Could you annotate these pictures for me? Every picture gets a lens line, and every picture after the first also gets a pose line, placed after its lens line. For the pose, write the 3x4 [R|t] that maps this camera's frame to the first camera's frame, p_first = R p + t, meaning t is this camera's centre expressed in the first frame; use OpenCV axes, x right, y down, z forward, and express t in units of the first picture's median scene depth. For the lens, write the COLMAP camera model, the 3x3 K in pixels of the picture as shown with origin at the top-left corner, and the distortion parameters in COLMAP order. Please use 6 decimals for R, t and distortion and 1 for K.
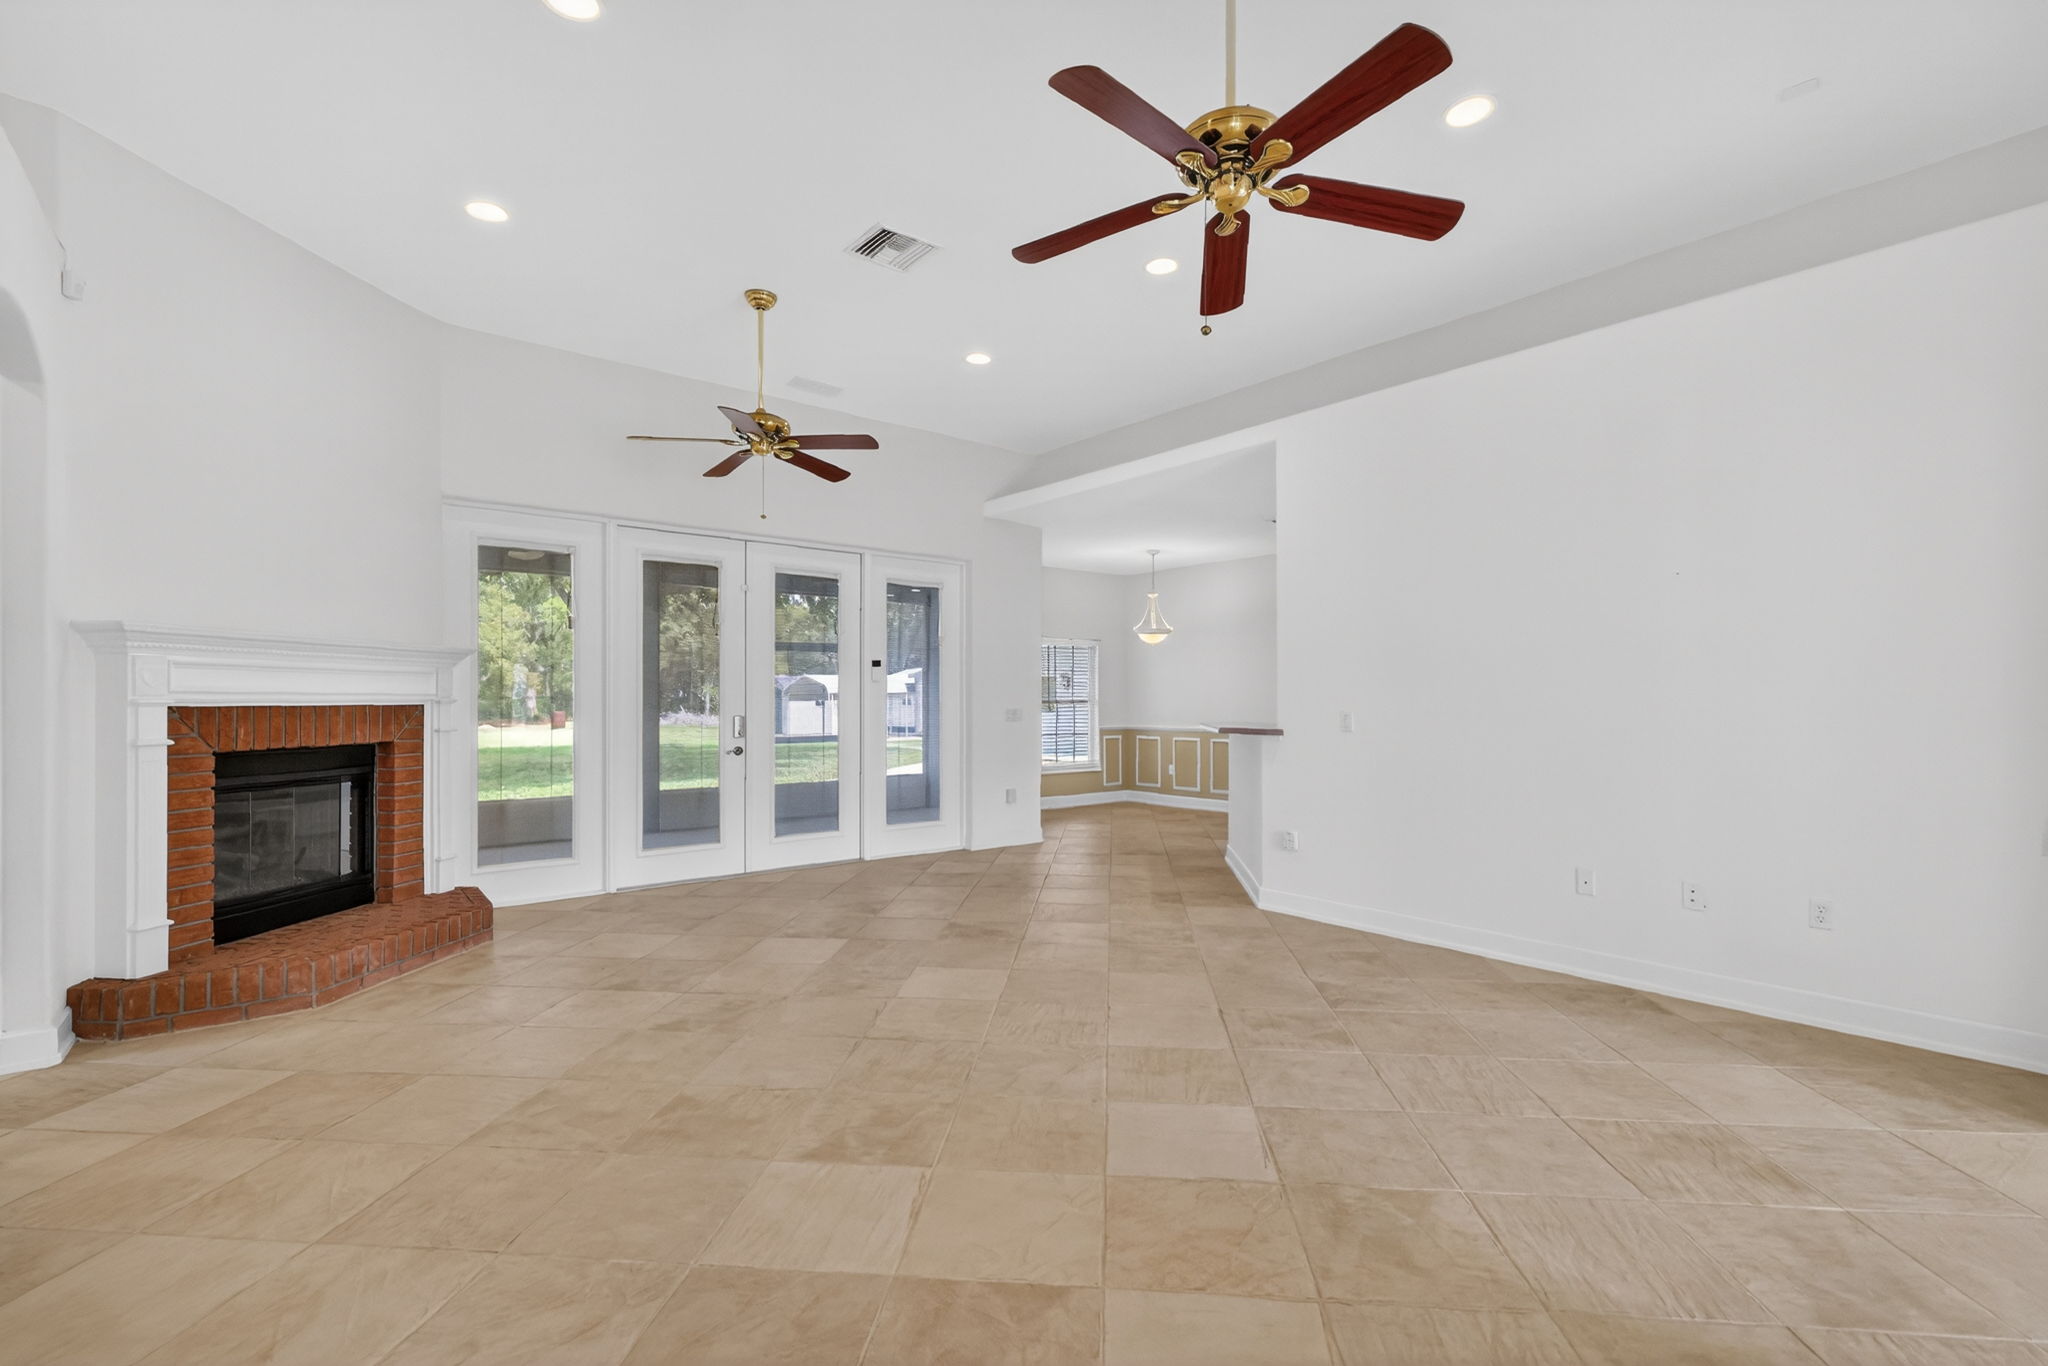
lens RADIAL K [[913.4, 0, 1018.1], [0, 913.4, 698.0], [0, 0, 1]] dist [0.002961, -0.000121]
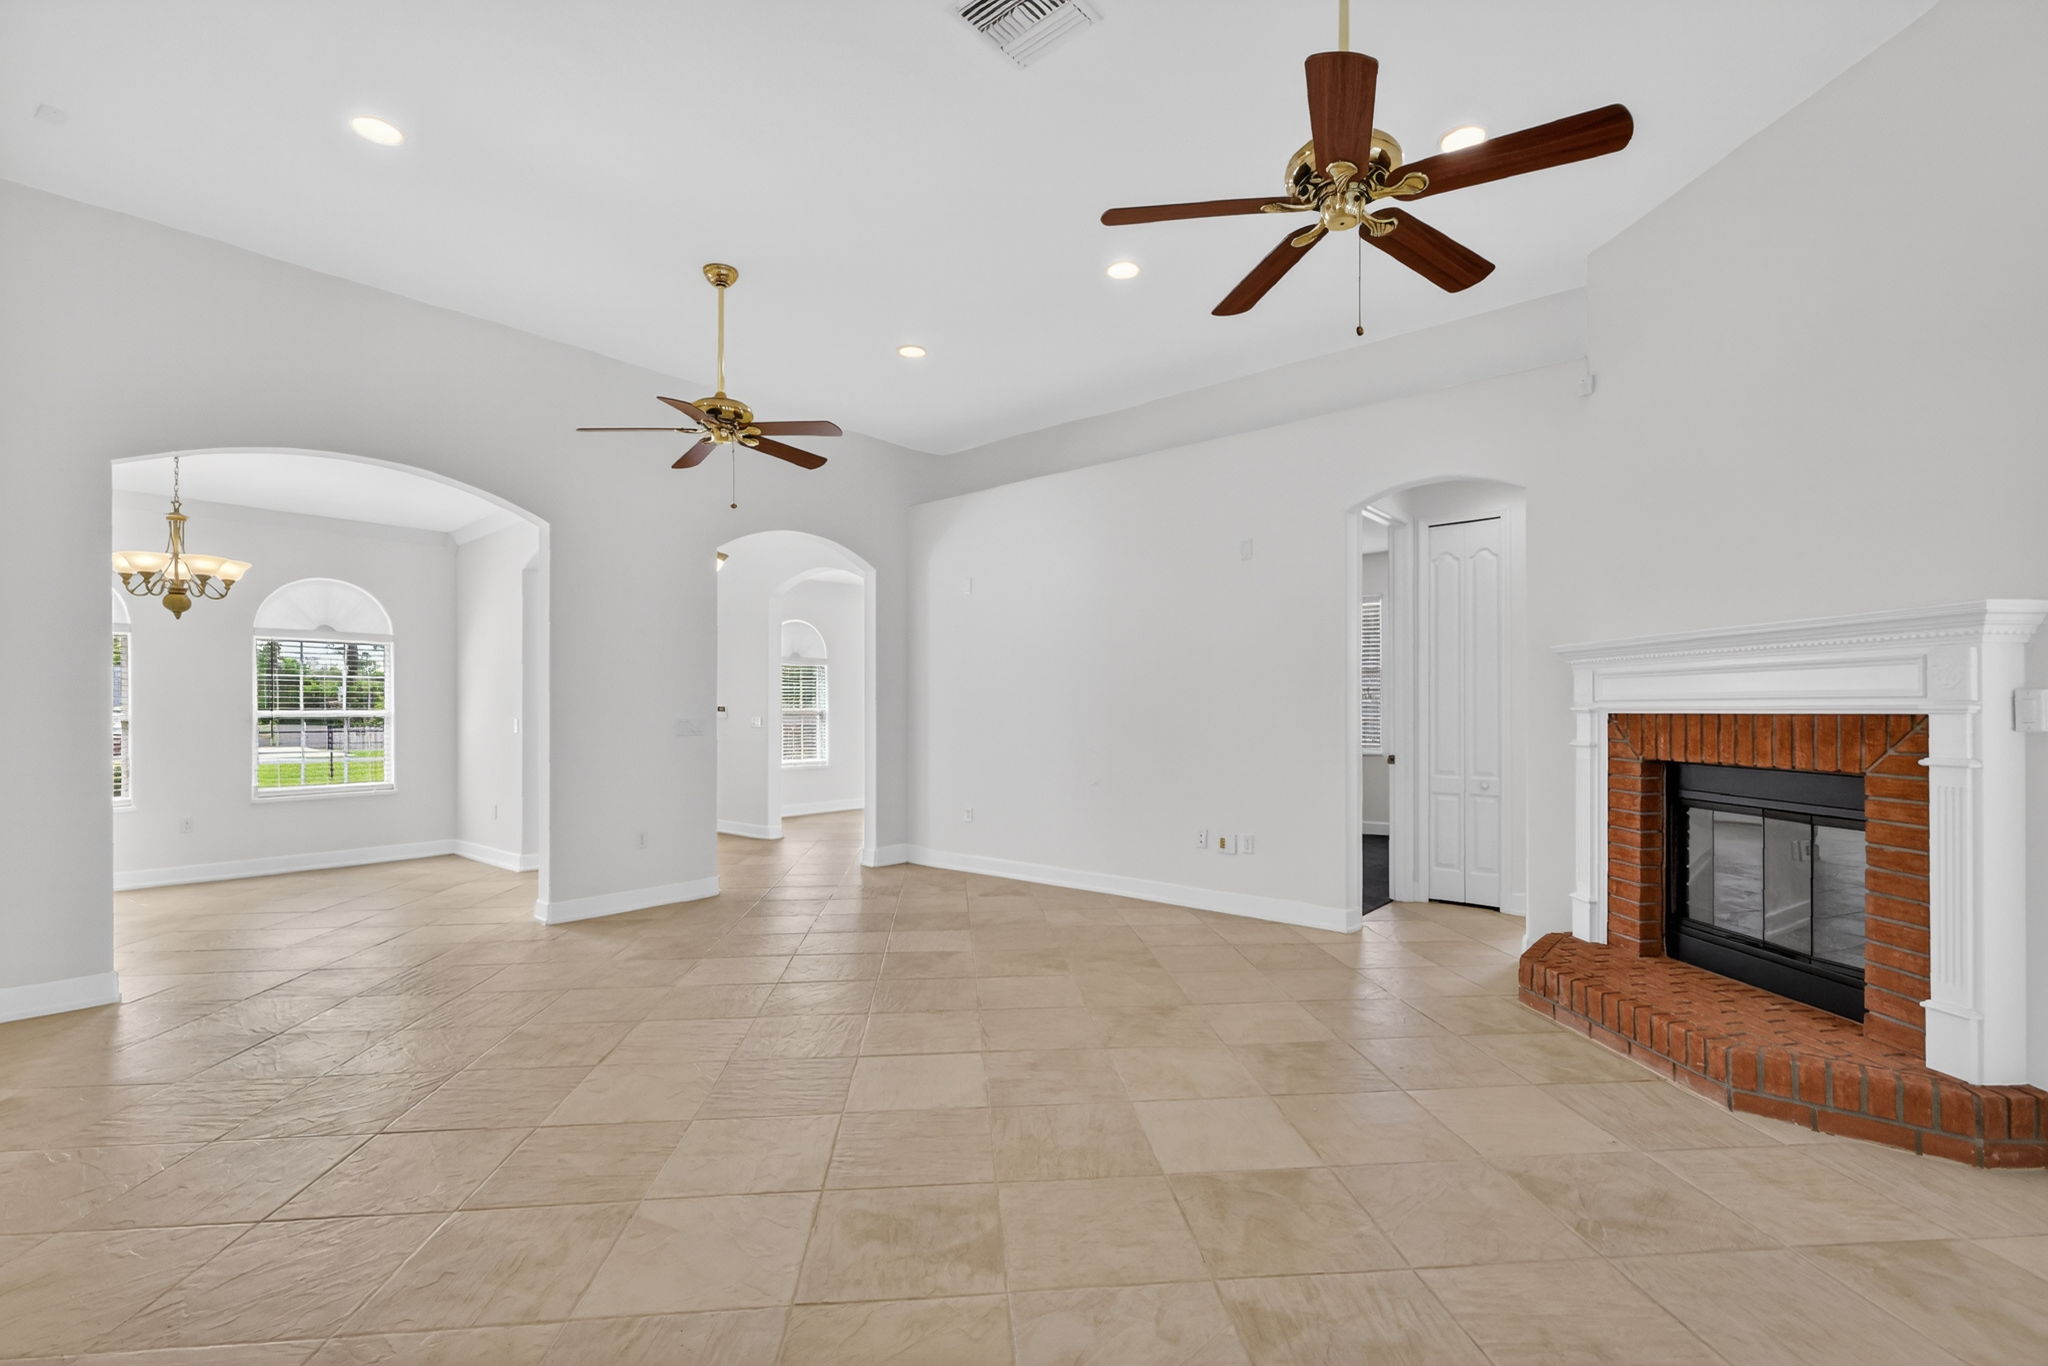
lens RADIAL K [[894.0, 0, 1025.8], [0, 894.0, 695.7], [0, 0, 1]] dist [0.003196, 0.000424]
pose [[-0.982904, -0.001715, -0.184110, -0.018868], [0.001437, 0.999855, -0.016987, 0.004635], [0.184113, -0.016961, -0.982759, 1.661674]]
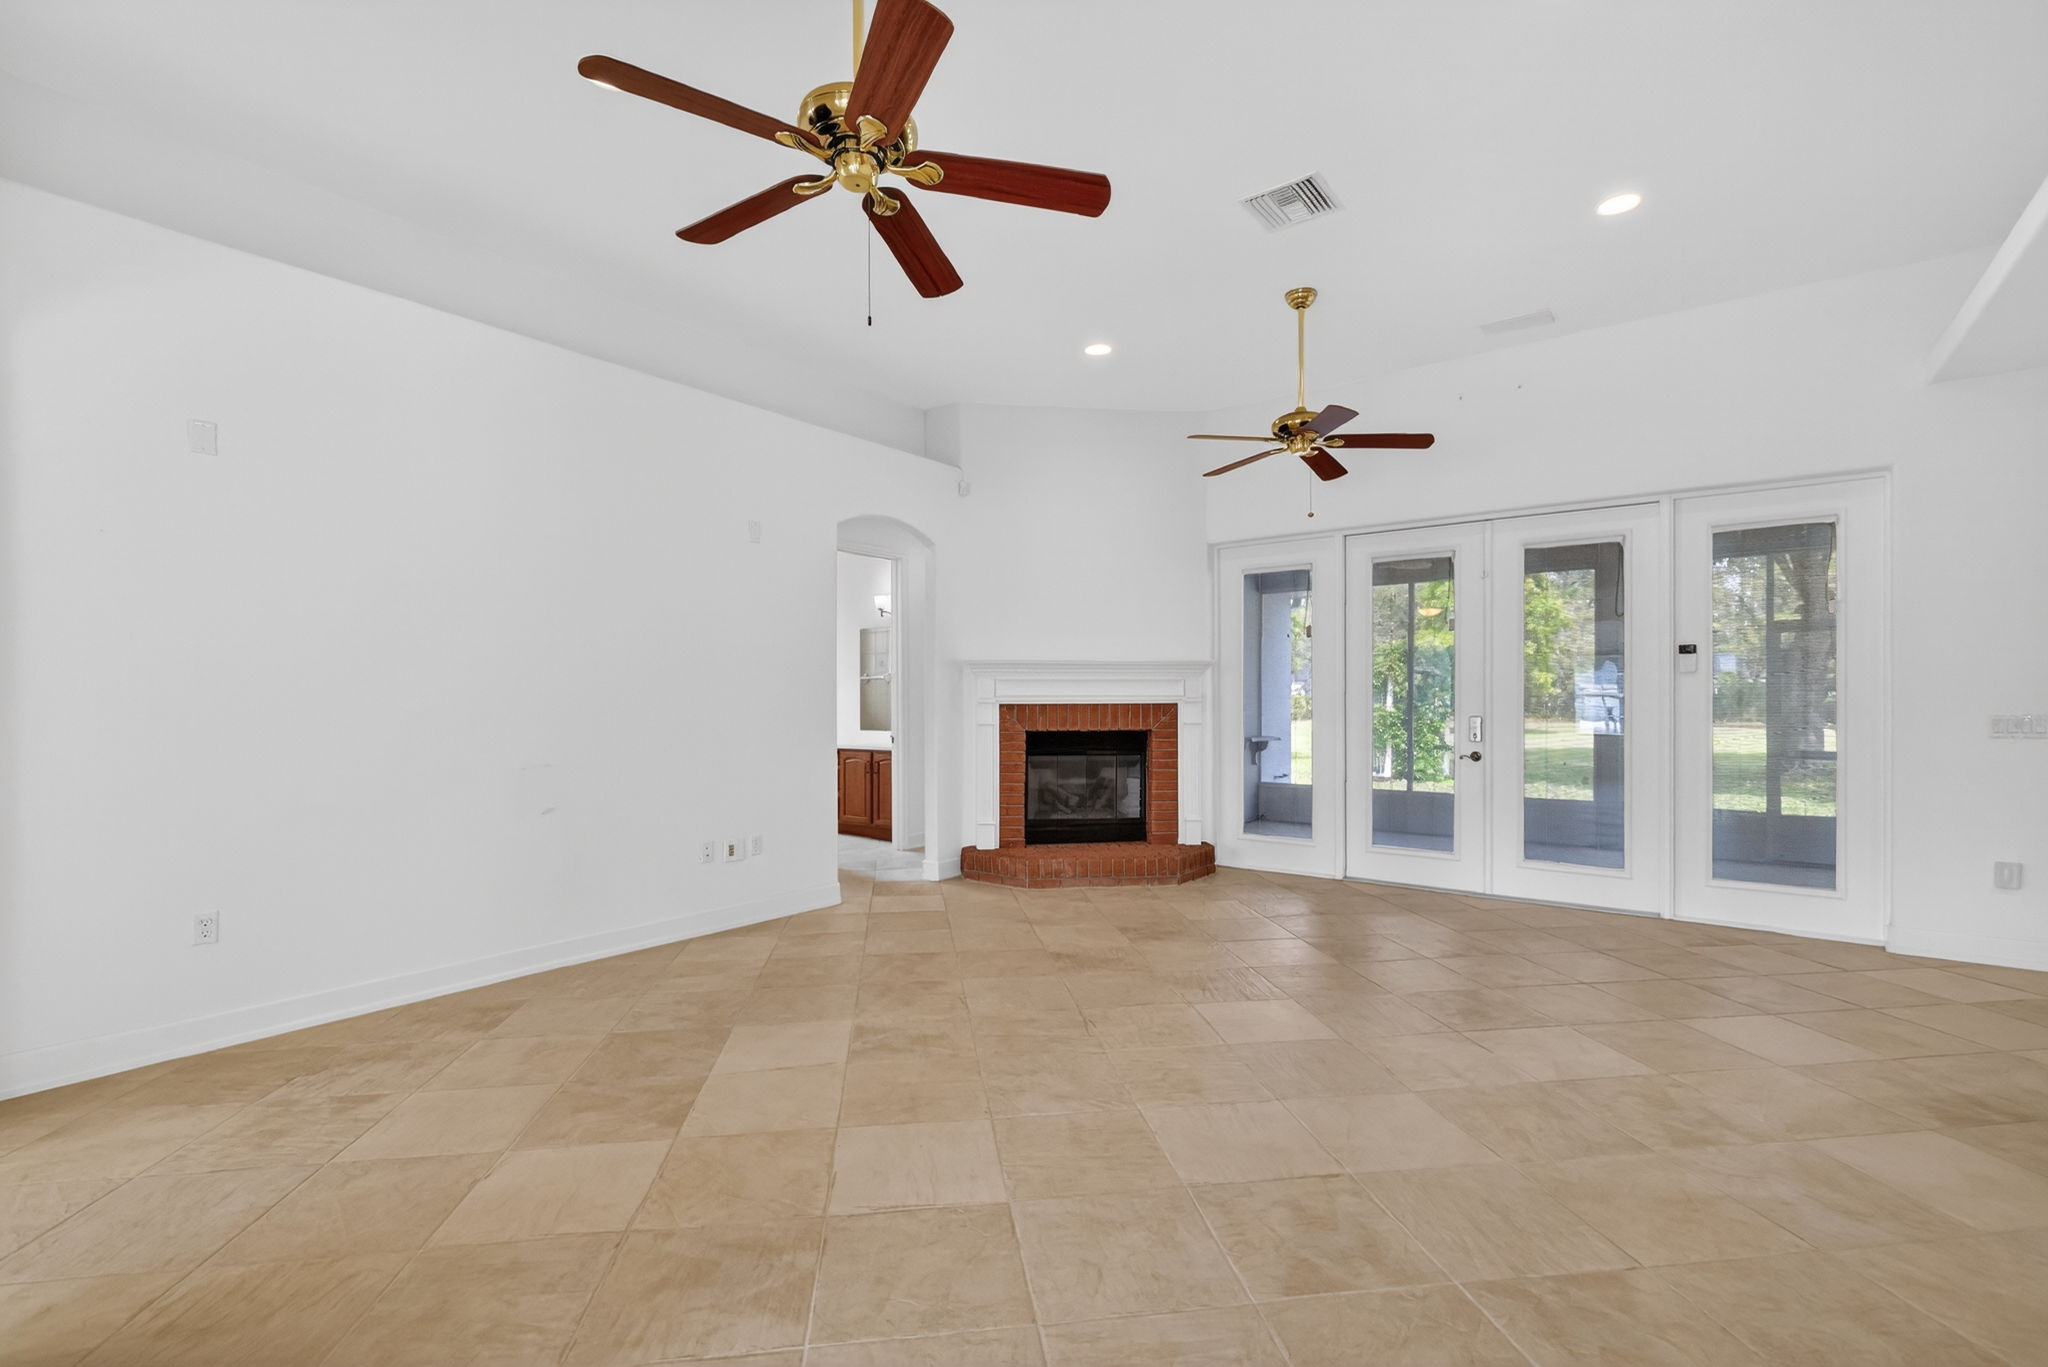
lens RADIAL K [[894.0, 0, 1025.8], [0, 894.0, 696.2], [0, 0, 1]] dist [0.003196, 0.000424]
pose [[0.228860, -0.005518, -0.973444, 0.682408], [0.002873, 0.999983, -0.004994, 0.002771], [0.973455, -0.001654, 0.228872, 0.551158]]
